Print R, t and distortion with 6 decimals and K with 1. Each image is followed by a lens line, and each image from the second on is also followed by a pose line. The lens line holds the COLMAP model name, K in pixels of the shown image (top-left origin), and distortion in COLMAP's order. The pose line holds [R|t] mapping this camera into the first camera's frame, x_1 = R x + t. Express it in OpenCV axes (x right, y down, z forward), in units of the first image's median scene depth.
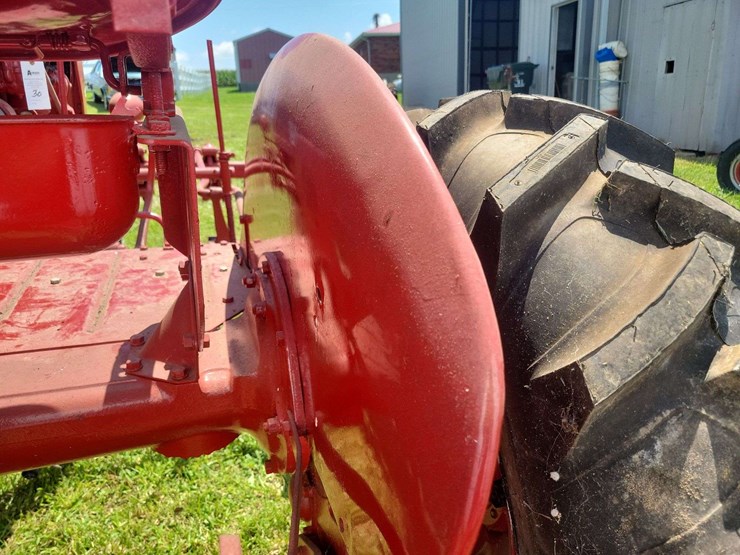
lens RADIAL K [[571.3, 0, 370.0], [0, 571.3, 277.5], [0, 0, 1]] dist [0.046858, -0.045870]
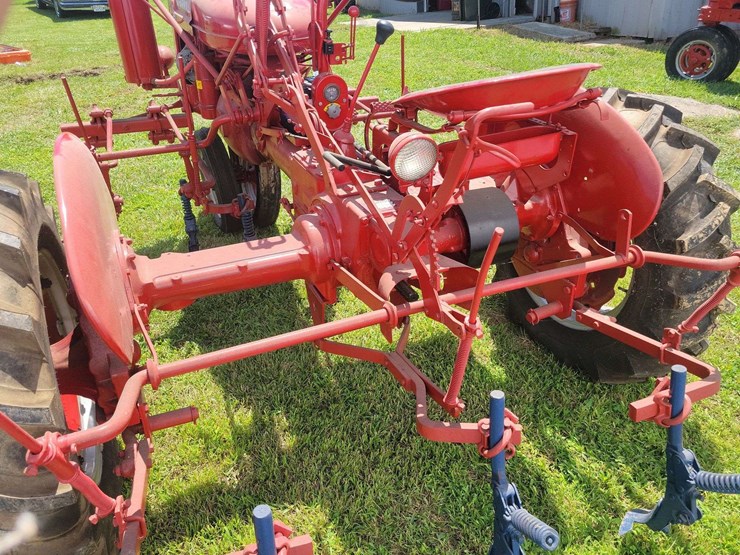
lens RADIAL K [[562.2, 0, 373.4], [0, 562.2, 275.8], [0, 0, 1]] dist [0.042233, -0.021089]
pose [[0.993540, -0.082691, 0.077725, -1.622597], [0.067446, 0.981056, 0.181603, -0.050572], [-0.091269, -0.175188, 0.980295, -2.247048]]
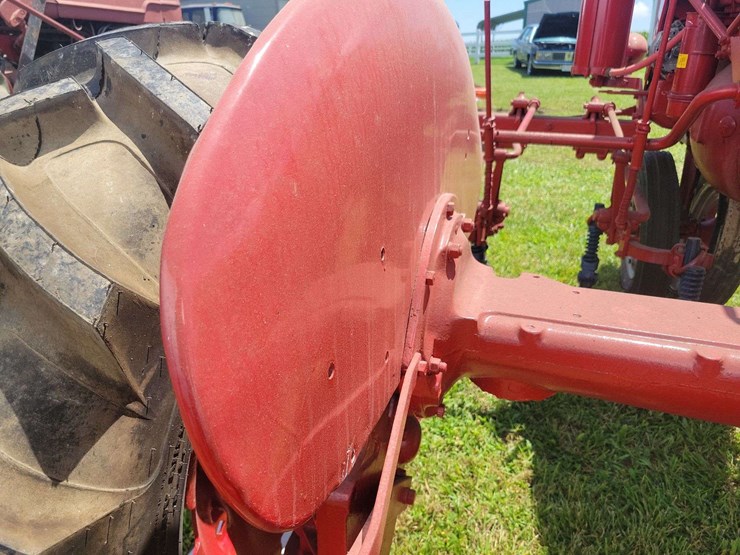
lens RADIAL K [[568.0, 0, 369.1], [0, 568.0, 282.0], [0, 0, 1]] dist [0.030780, -0.009488]
pose [[0.813515, 0.211904, -0.541563, -2.034465], [-0.178997, 0.977280, 0.113511, 0.234888], [0.553311, 0.004595, 0.832962, -0.574005]]
